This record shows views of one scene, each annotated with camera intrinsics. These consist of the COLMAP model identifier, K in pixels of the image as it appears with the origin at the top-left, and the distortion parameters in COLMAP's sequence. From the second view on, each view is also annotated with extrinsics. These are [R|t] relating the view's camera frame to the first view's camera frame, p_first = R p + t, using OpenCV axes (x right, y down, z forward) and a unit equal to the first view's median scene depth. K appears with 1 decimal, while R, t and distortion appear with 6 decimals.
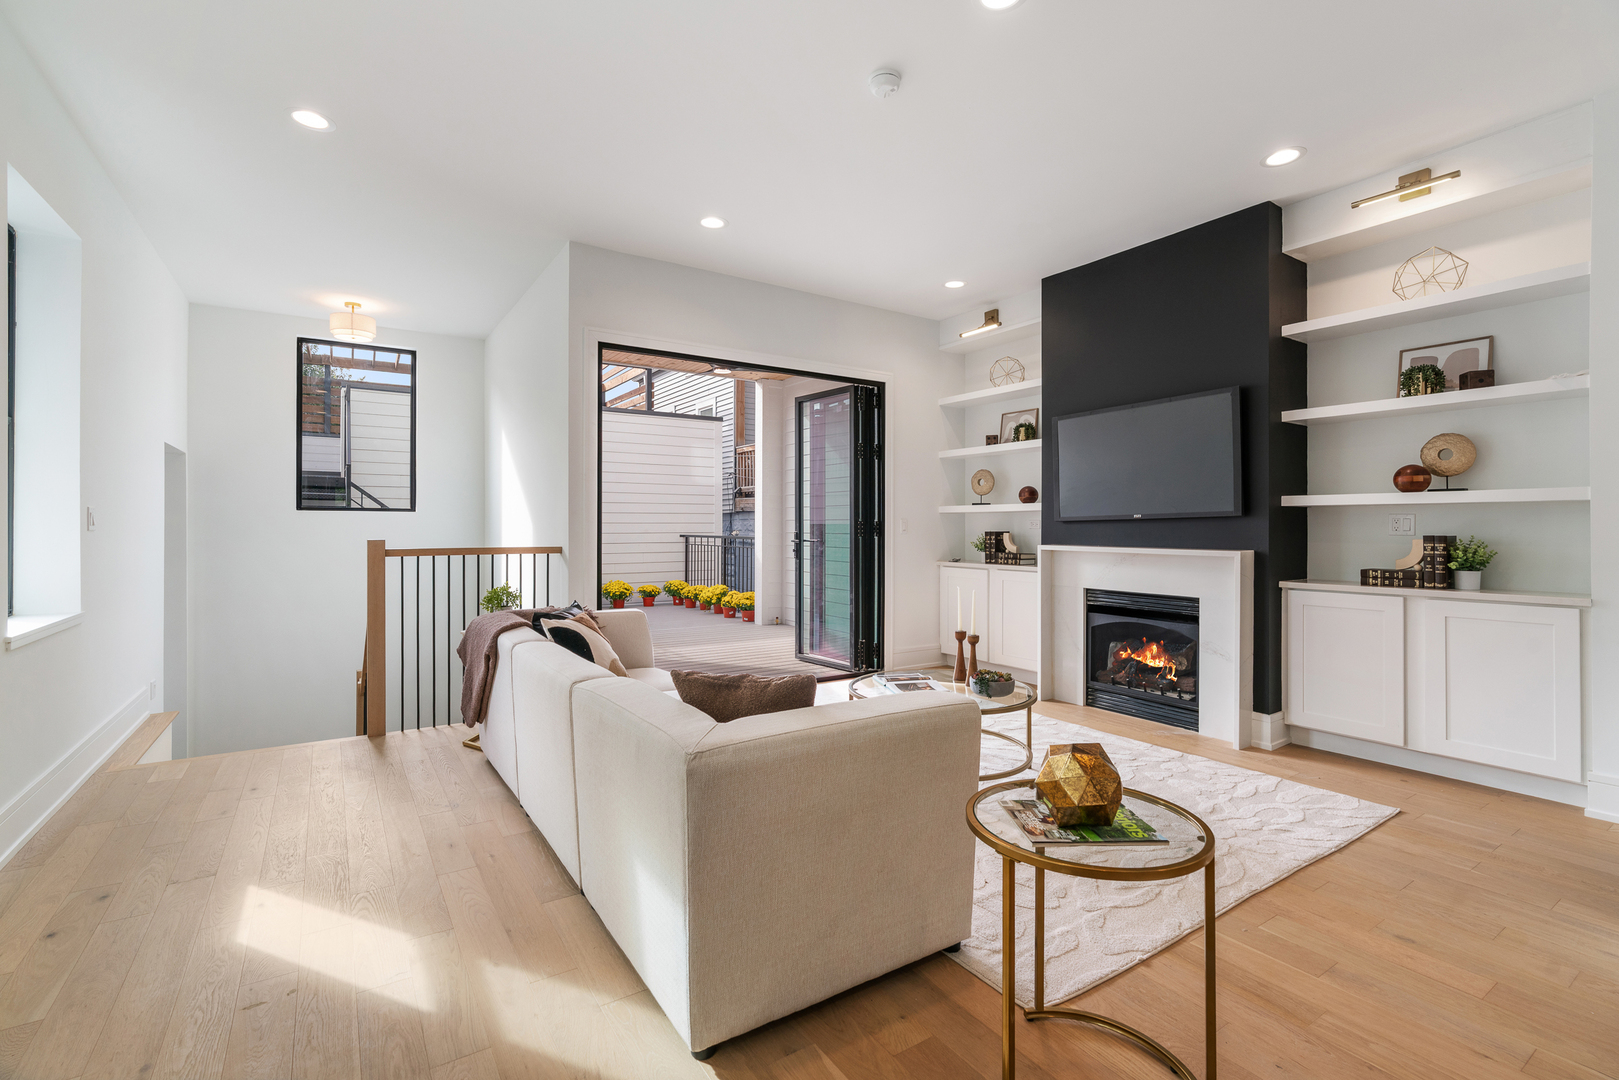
lens RADIAL K [[726.7, 0, 812.7], [0, 726.7, 528.4], [0, 0, 1]] dist [-0.011674, 0.004400]
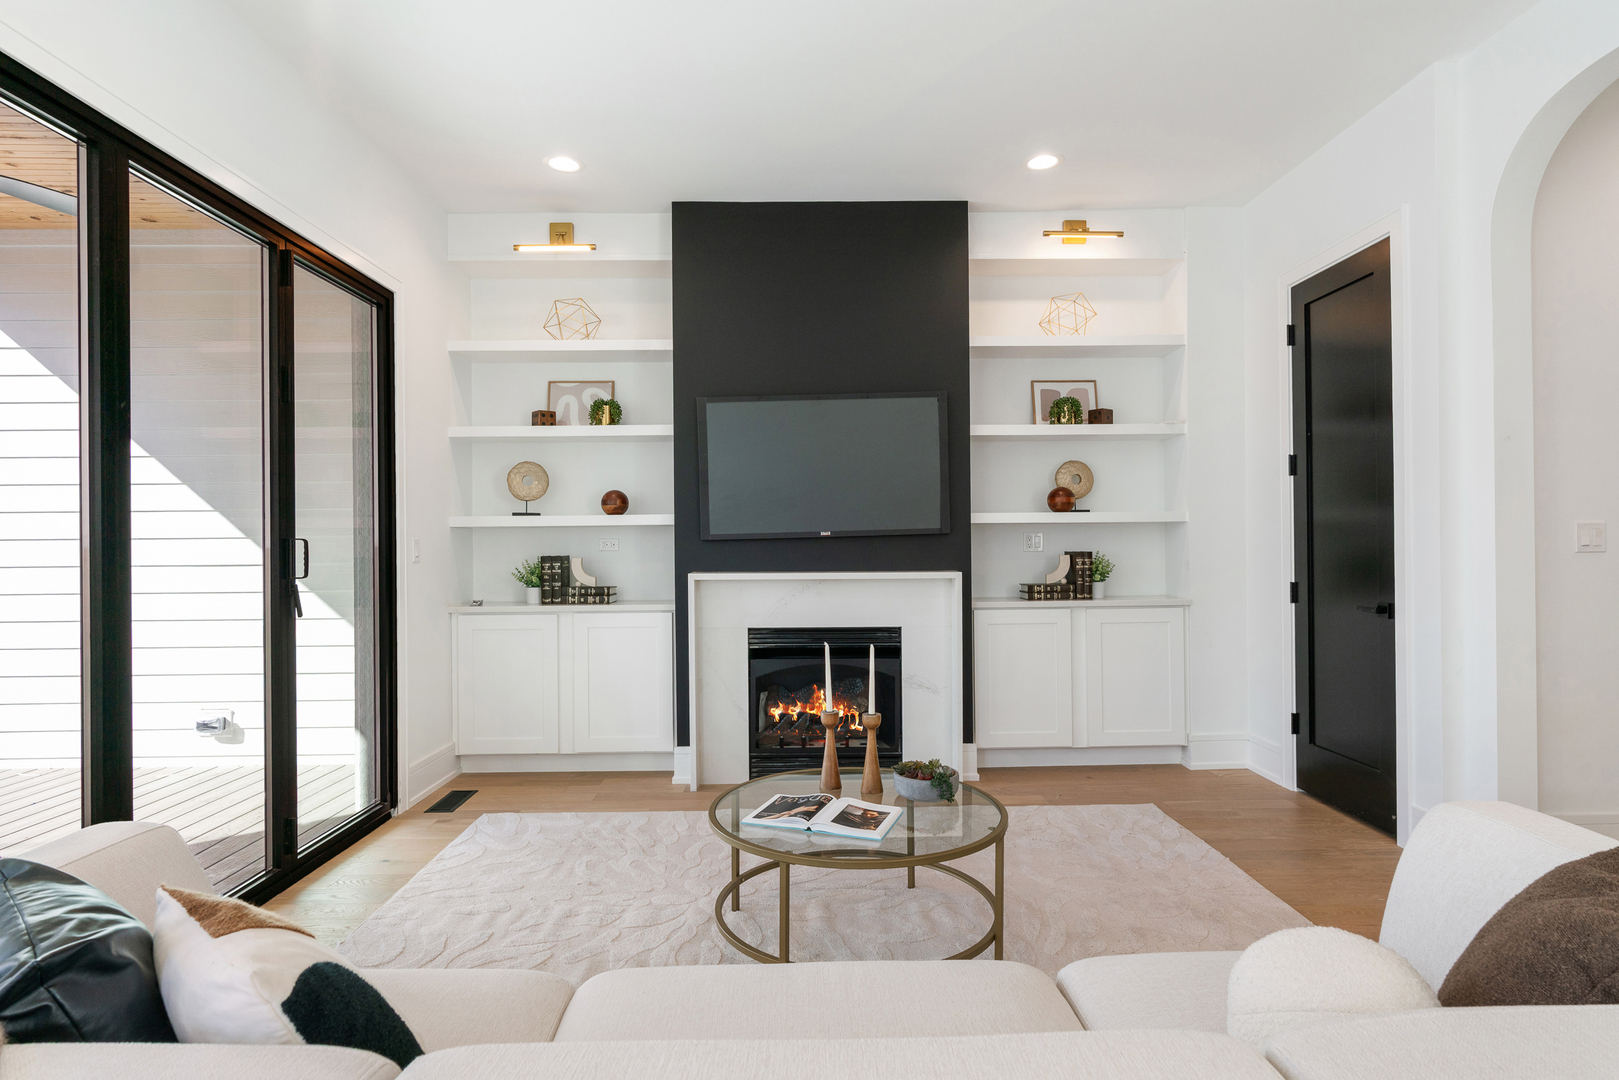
lens RADIAL K [[845.5, 0, 817.1], [0, 845.5, 542.4], [0, 0, 1]] dist [-0.010187, -0.000303]
pose [[0.541727, -0.009041, 0.840506, -0.348024], [0.011698, 0.999926, 0.003216, -0.010075], [-0.840473, 0.008090, 0.541793, 0.484499]]
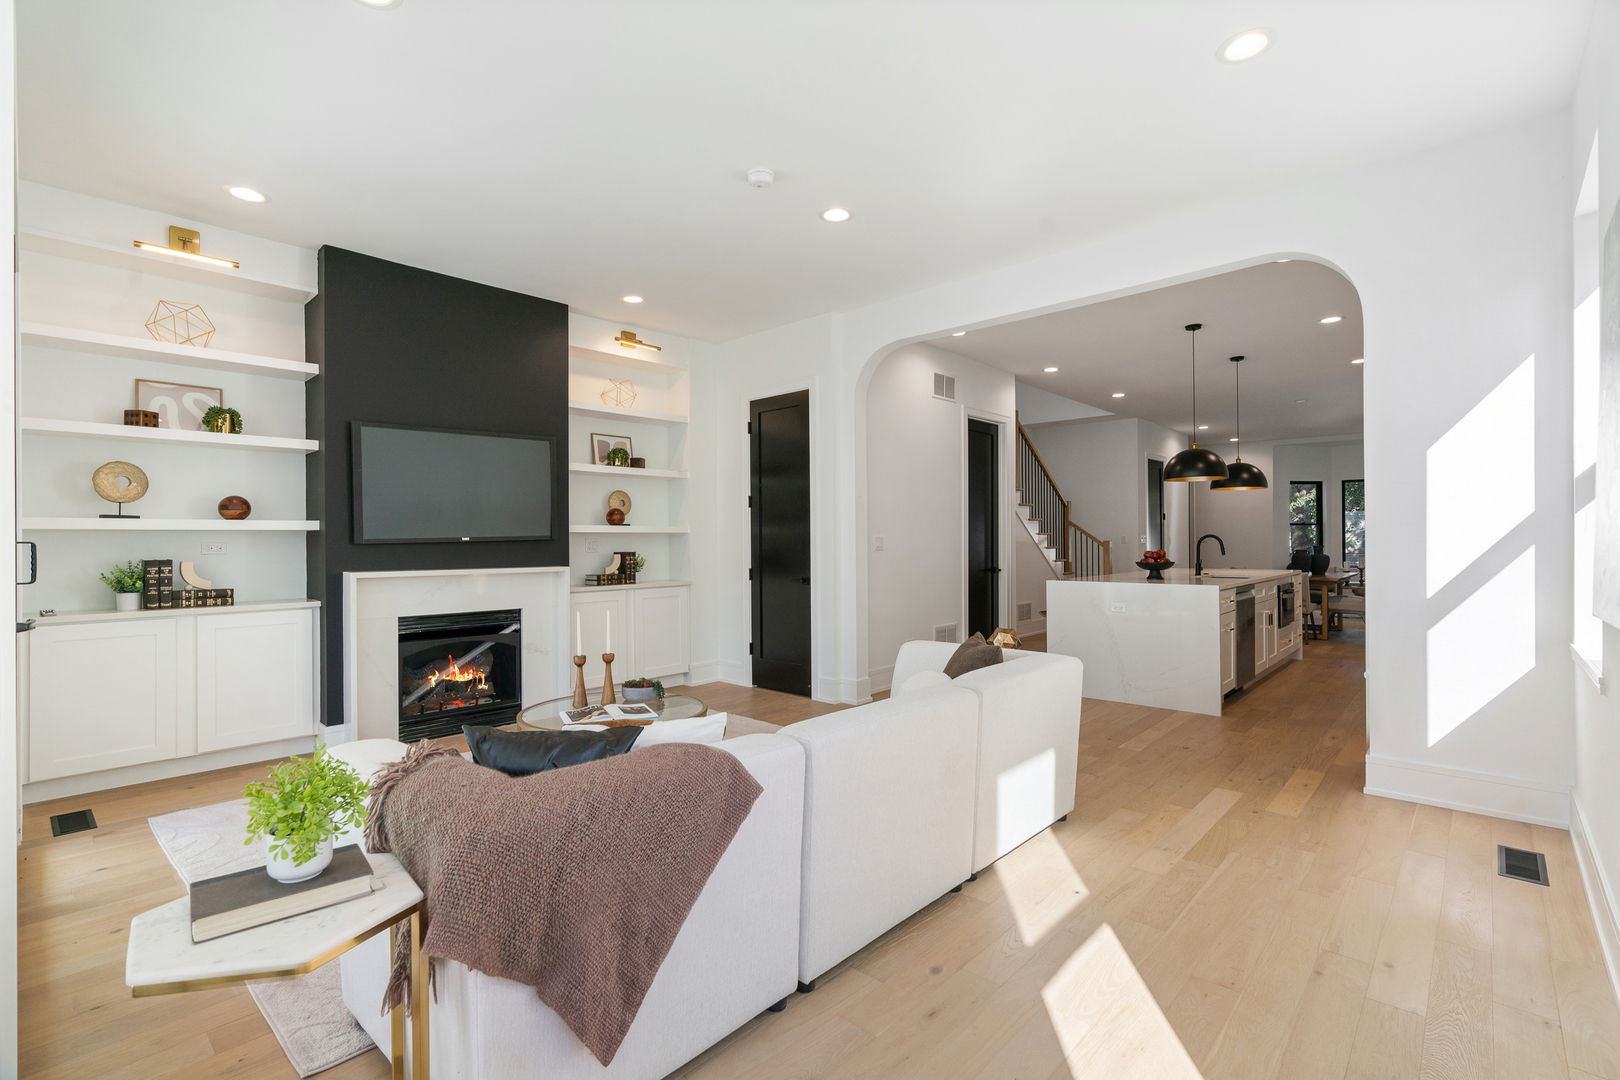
lens RADIAL K [[727.1, 0, 815.6], [0, 727.1, 542.2], [0, 0, 1]] dist [-0.011674, 0.004400]
pose [[-0.230854, -0.003405, 0.972983, -0.670316], [0.007285, 0.999960, 0.005228, -0.013919], [-0.972961, 0.008296, -0.230819, 0.737119]]
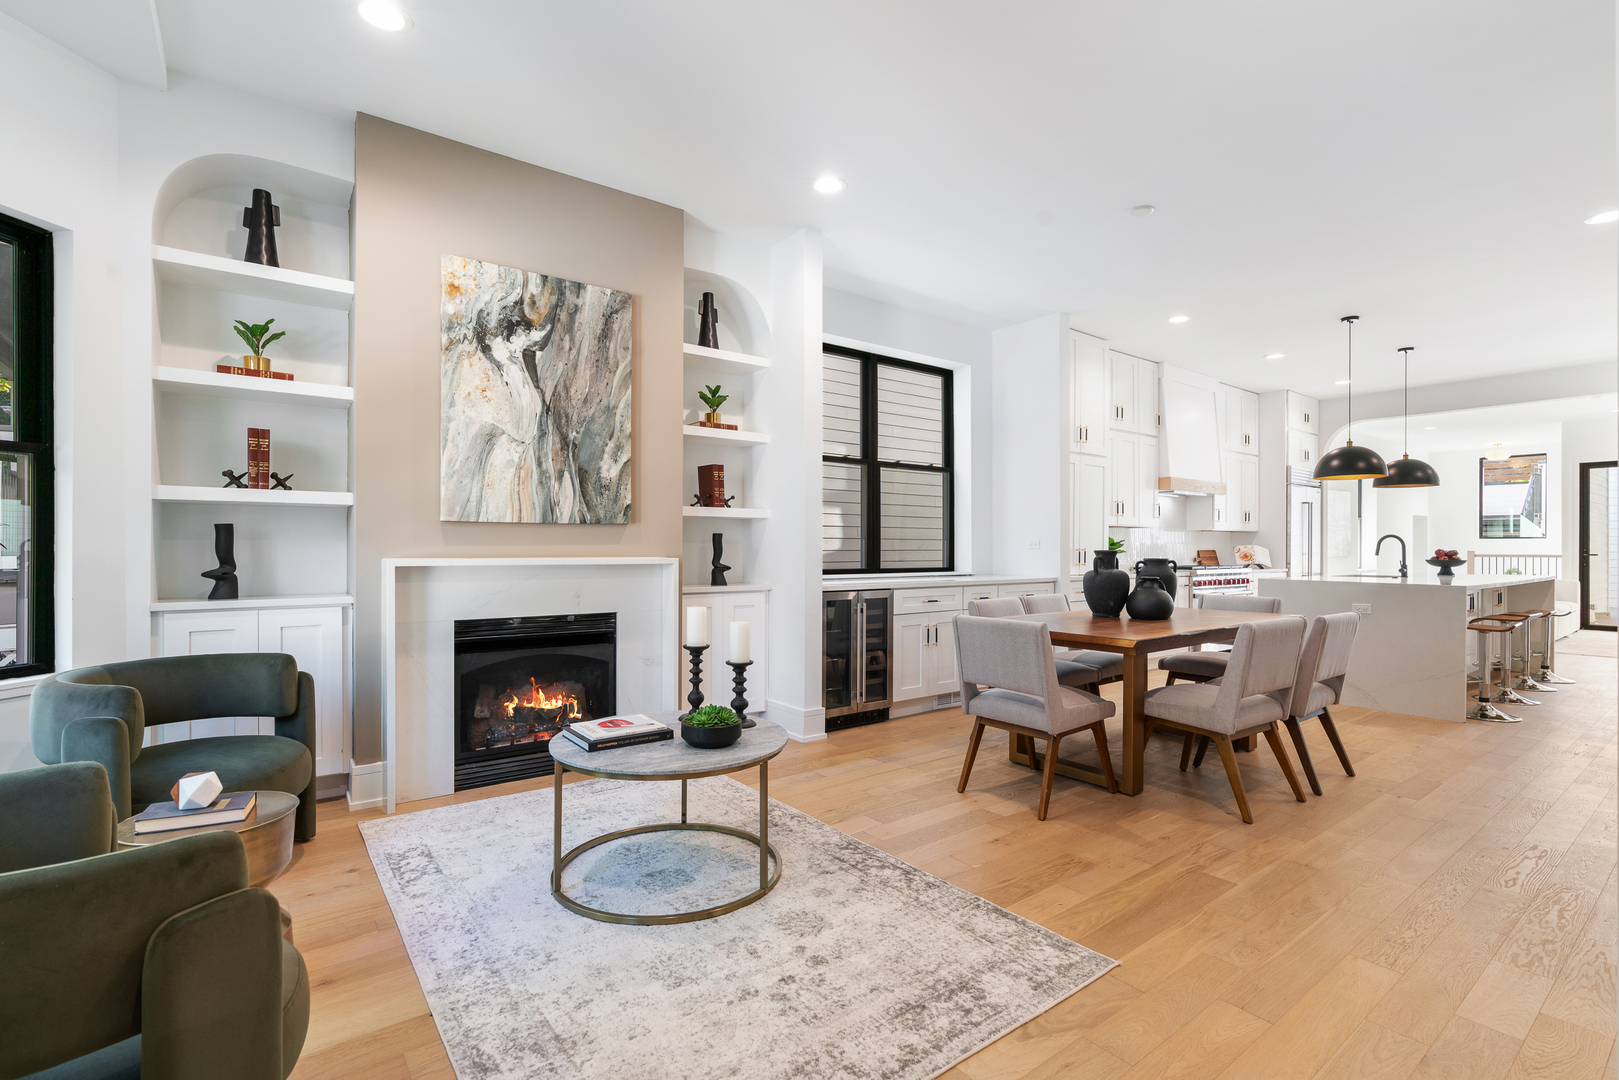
lens RADIAL K [[744.4, 0, 814.6], [0, 744.4, 546.9], [0, 0, 1]] dist [-0.008976, 0.004175]
pose [[0.063456, -0.000667, -0.997984, 1.830793], [-0.004802, 0.999988, -0.000974, 0.014155], [0.997973, 0.004854, 0.063453, -1.493832]]
